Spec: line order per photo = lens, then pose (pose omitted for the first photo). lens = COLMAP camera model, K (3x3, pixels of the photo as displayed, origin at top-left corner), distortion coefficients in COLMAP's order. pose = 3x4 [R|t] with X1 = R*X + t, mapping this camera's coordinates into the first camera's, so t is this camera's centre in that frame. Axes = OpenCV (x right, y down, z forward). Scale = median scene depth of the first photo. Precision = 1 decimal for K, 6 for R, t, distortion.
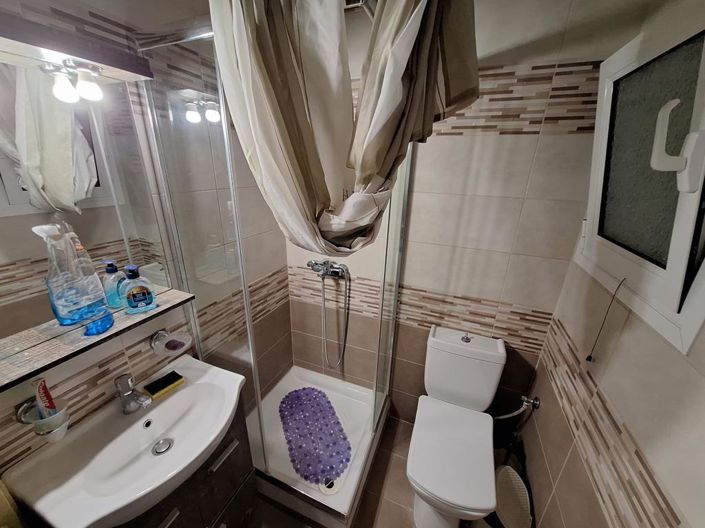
lens RADIAL K [[277.2, 0, 349.4], [0, 277.2, 269.5], [0, 0, 1]] dist [-0.002601, 0.000202]
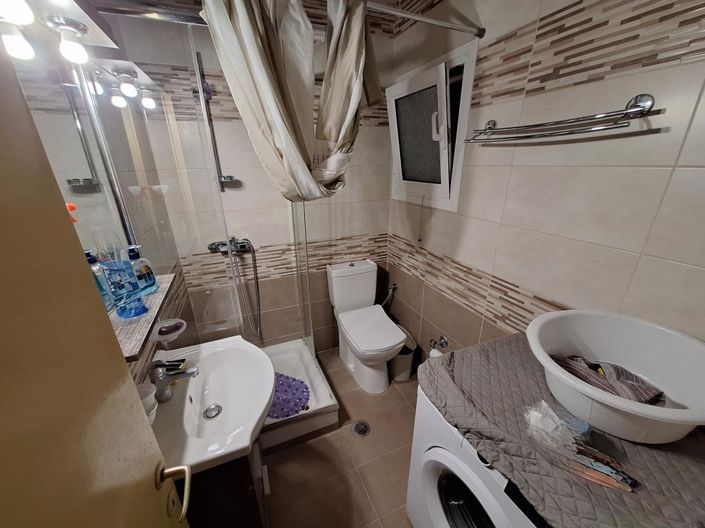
lens RADIAL K [[277.2, 0, 349.4], [0, 277.2, 269.5], [0, 0, 1]] dist [-0.002601, 0.000202]
pose [[0.714145, -0.285839, 0.638978, -0.548682], [0.276032, 0.953854, 0.118191, 0.097527], [-0.643275, 0.091973, 0.760091, -0.117735]]
